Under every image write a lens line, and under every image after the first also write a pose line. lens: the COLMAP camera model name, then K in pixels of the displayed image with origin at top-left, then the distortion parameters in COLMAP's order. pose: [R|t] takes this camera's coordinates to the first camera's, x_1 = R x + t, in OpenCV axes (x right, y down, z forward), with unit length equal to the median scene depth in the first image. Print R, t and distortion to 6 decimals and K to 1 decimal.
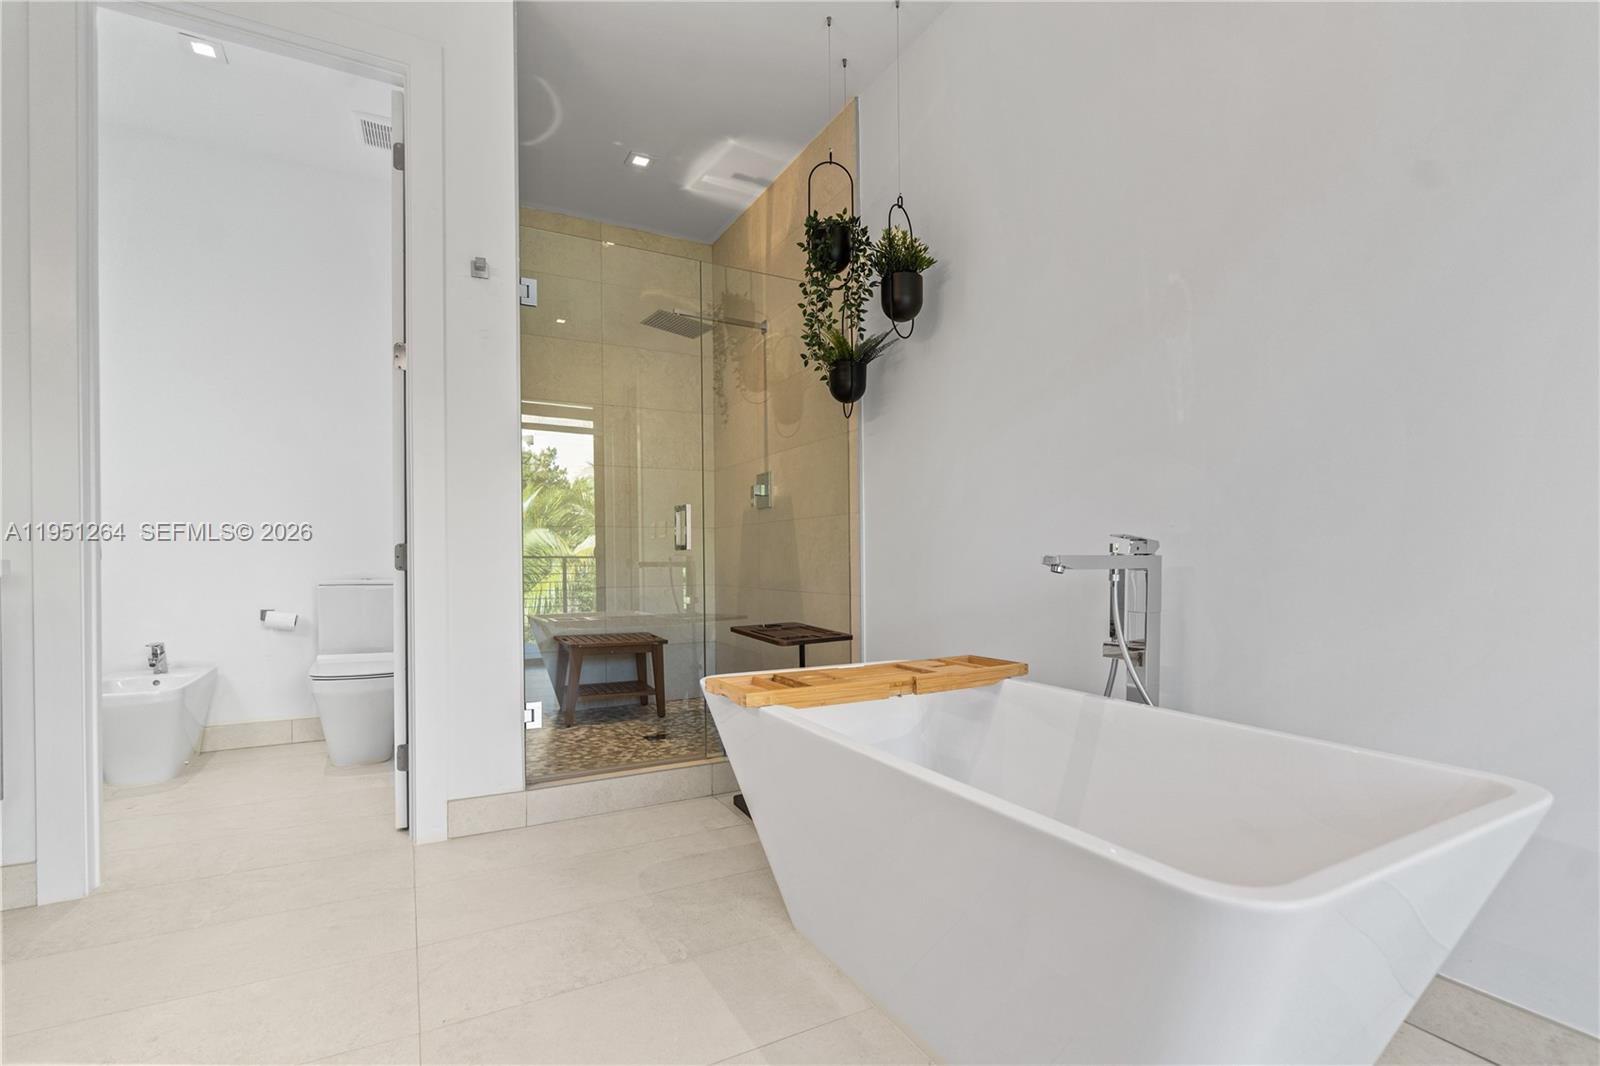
lens RADIAL K [[725.9, 0, 797.7], [0, 725.9, 545.6], [0, 0, 1]] dist [-0.005500, 0.001244]
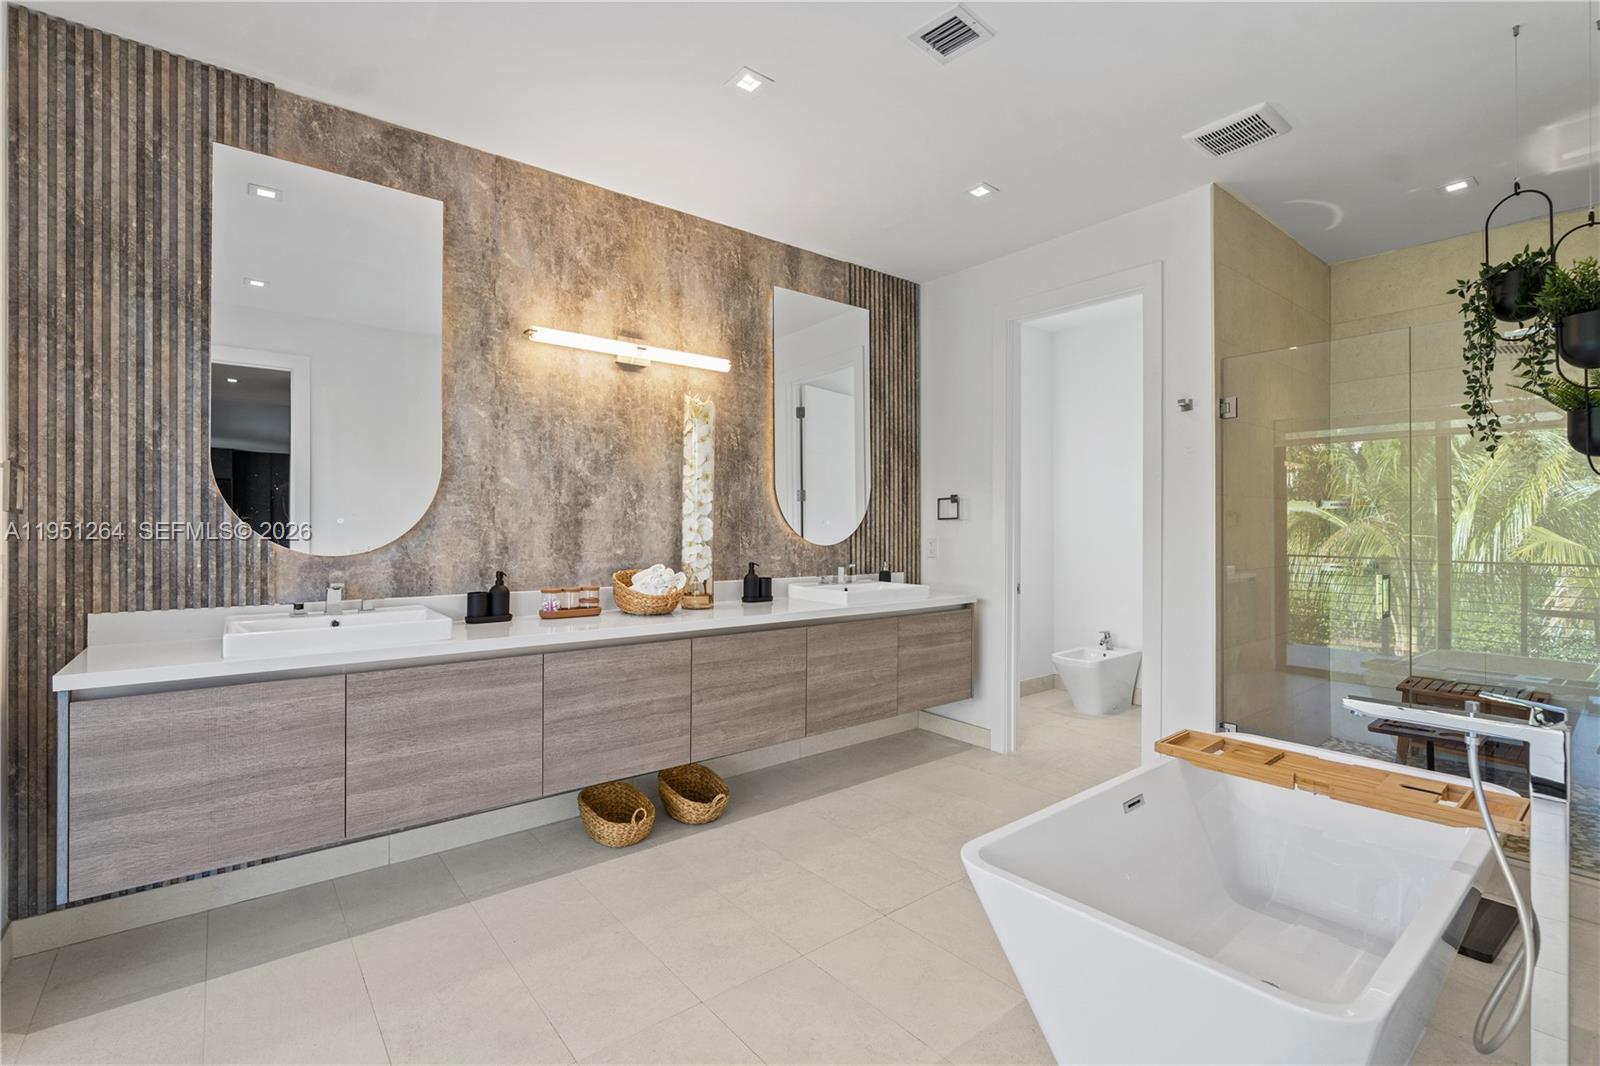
lens RADIAL K [[725.9, 0, 799.1], [0, 725.9, 526.1], [0, 0, 1]] dist [-0.005500, 0.001244]
pose [[0.195107, 0.006243, -0.980762, 0.738815], [-0.000329, 0.999980, 0.006300, -0.140885], [0.980782, -0.000907, 0.195106, -0.006846]]
